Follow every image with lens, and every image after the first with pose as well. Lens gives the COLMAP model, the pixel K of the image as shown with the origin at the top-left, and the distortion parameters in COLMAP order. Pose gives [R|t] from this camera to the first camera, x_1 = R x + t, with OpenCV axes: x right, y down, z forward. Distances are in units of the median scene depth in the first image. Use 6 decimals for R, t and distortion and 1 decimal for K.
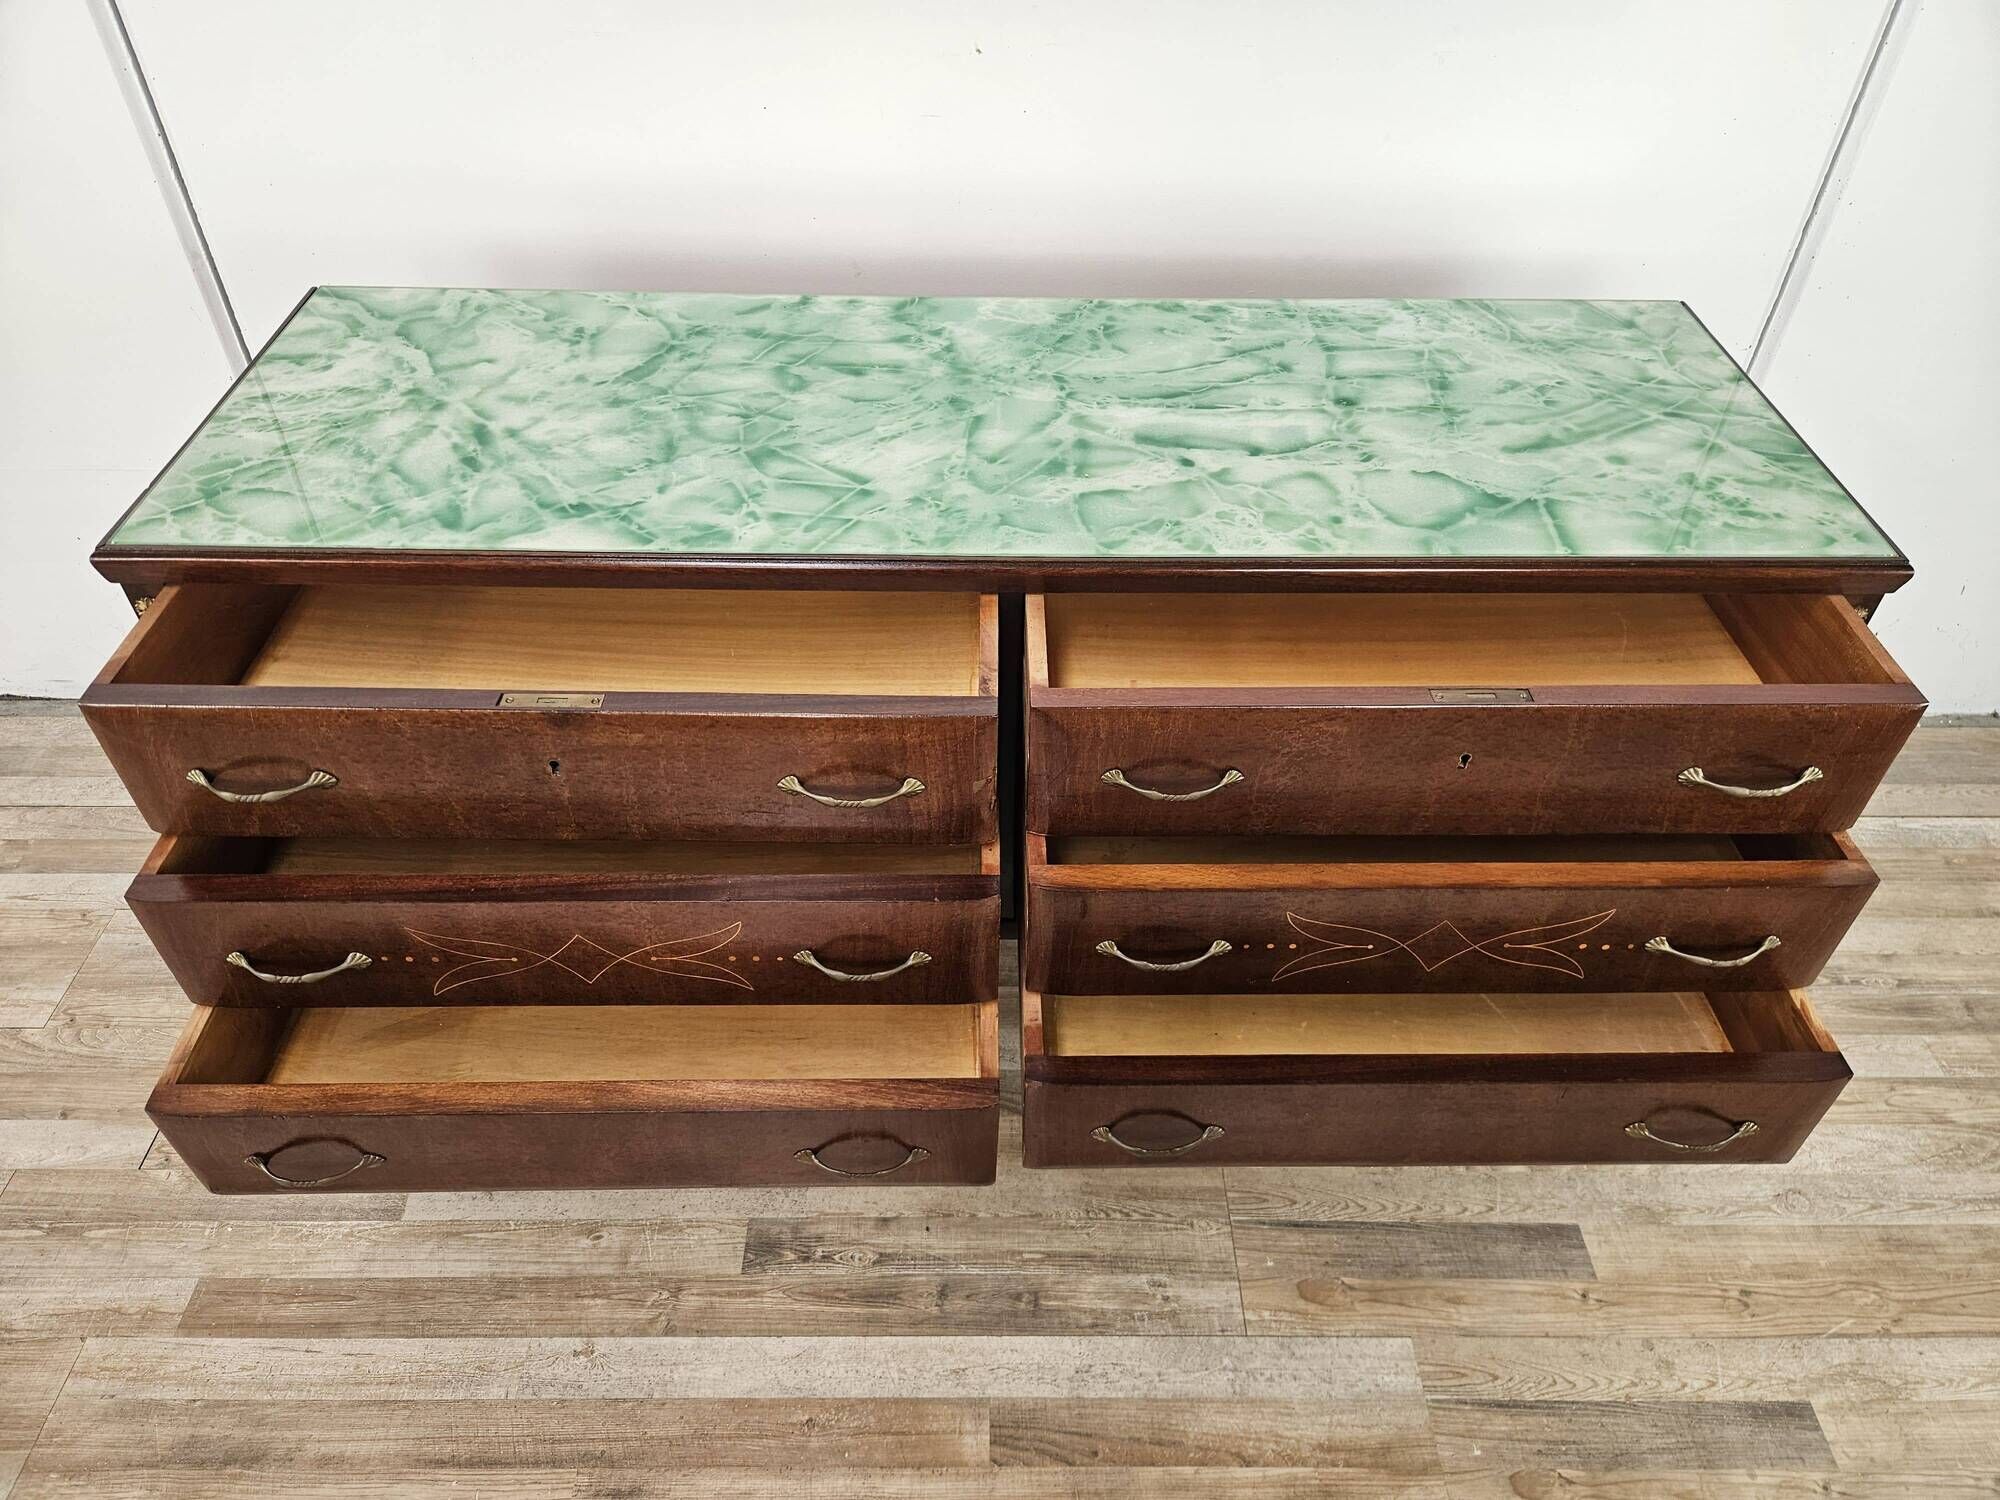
lens RADIAL K [[1379.9, 0, 1000.1], [0, 1379.9, 743.3], [0, 0, 1]] dist [0.046856, -0.048635]
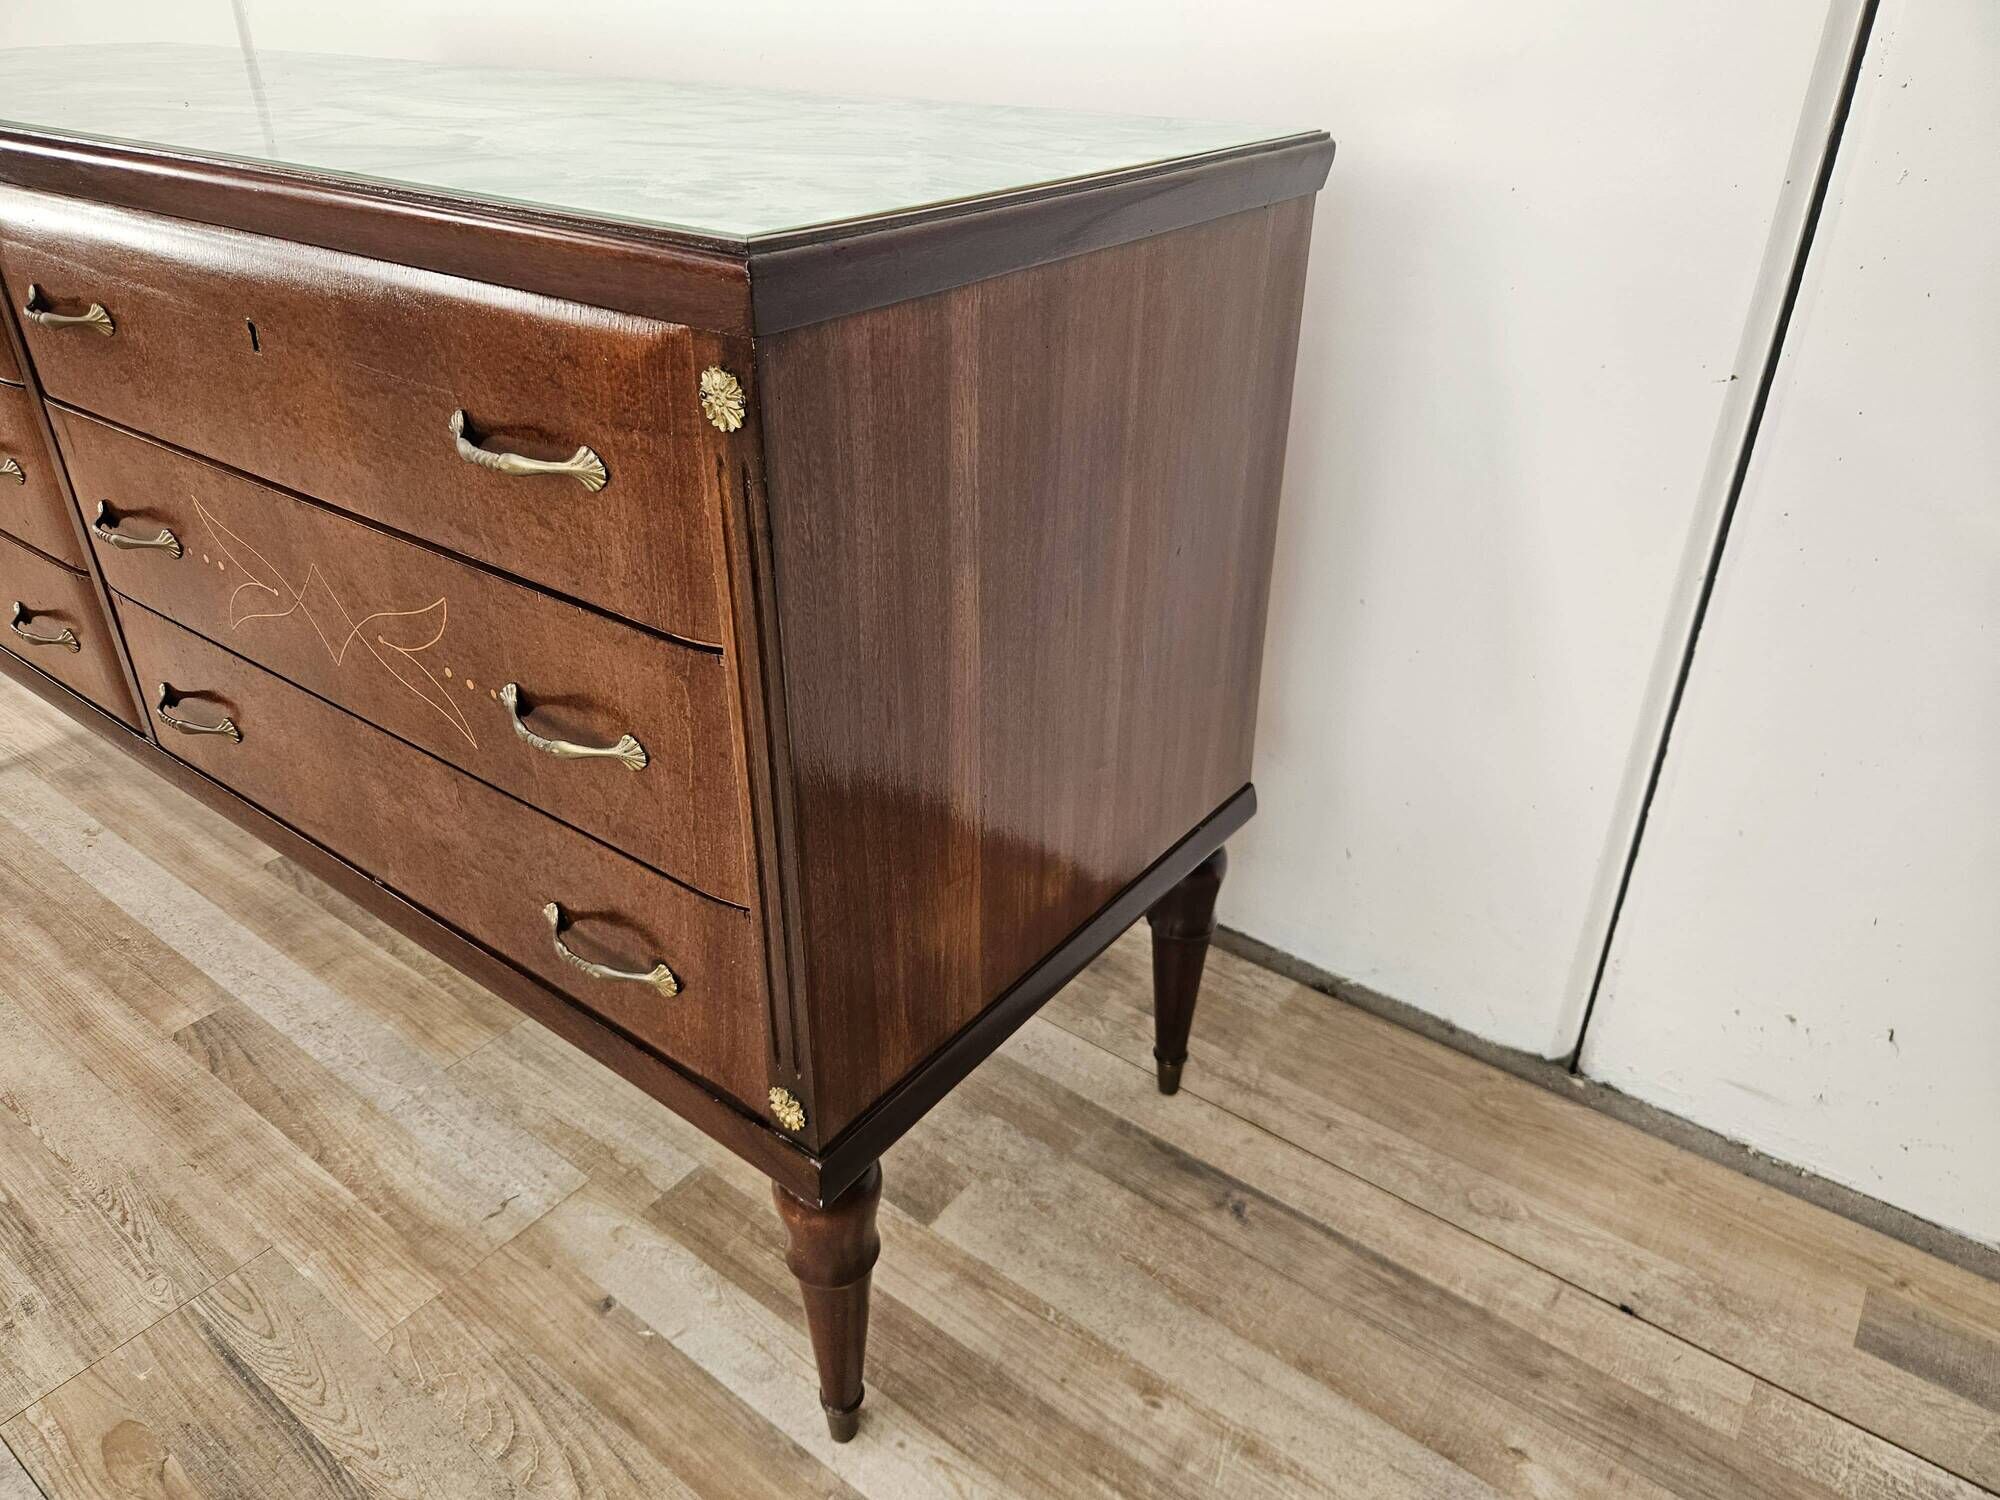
lens RADIAL K [[1379.9, 0, 993.8], [0, 1379.9, 746.2], [0, 0, 1]] dist [0.046856, -0.048635]
pose [[0.787725, 0.293581, -0.541572, 0.842635], [-0.411083, 0.905274, -0.107186, 0.023388], [0.458803, 0.307064, 0.833793, 0.613521]]
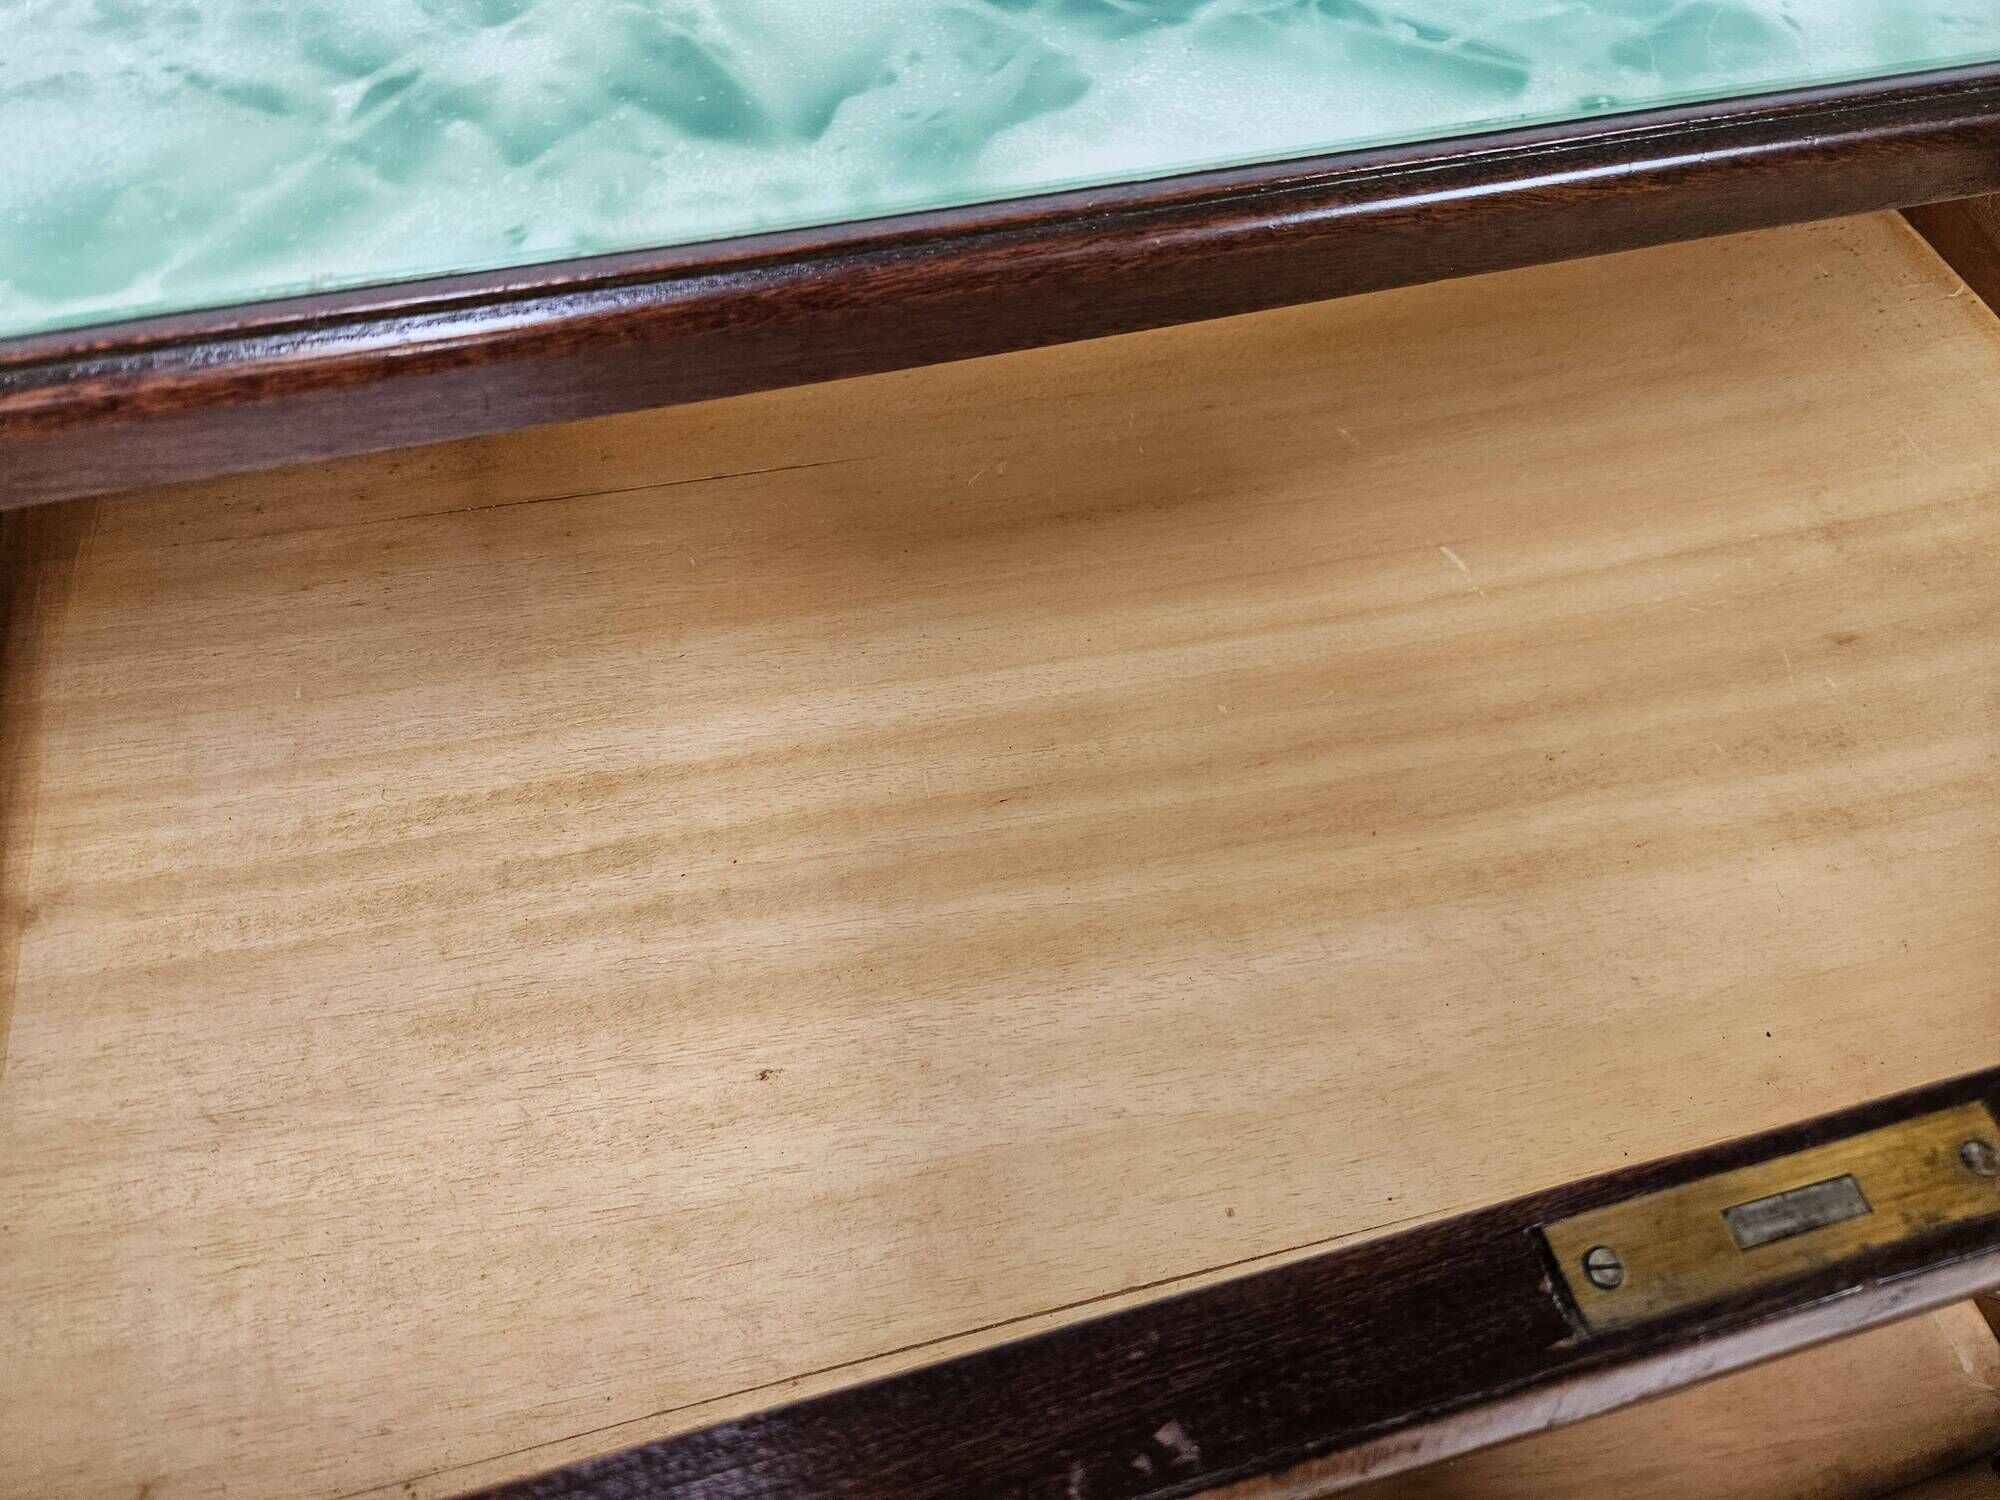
lens RADIAL K [[1379.9, 0, 989.5], [0, 1379.9, 769.2], [0, 0, 1]] dist [0.046856, -0.048635]
pose [[0.964326, -0.210927, 0.159953, -0.352220], [0.159551, 0.945273, 0.284610, -0.096539], [-0.211231, -0.248936, 0.945205, 0.630960]]
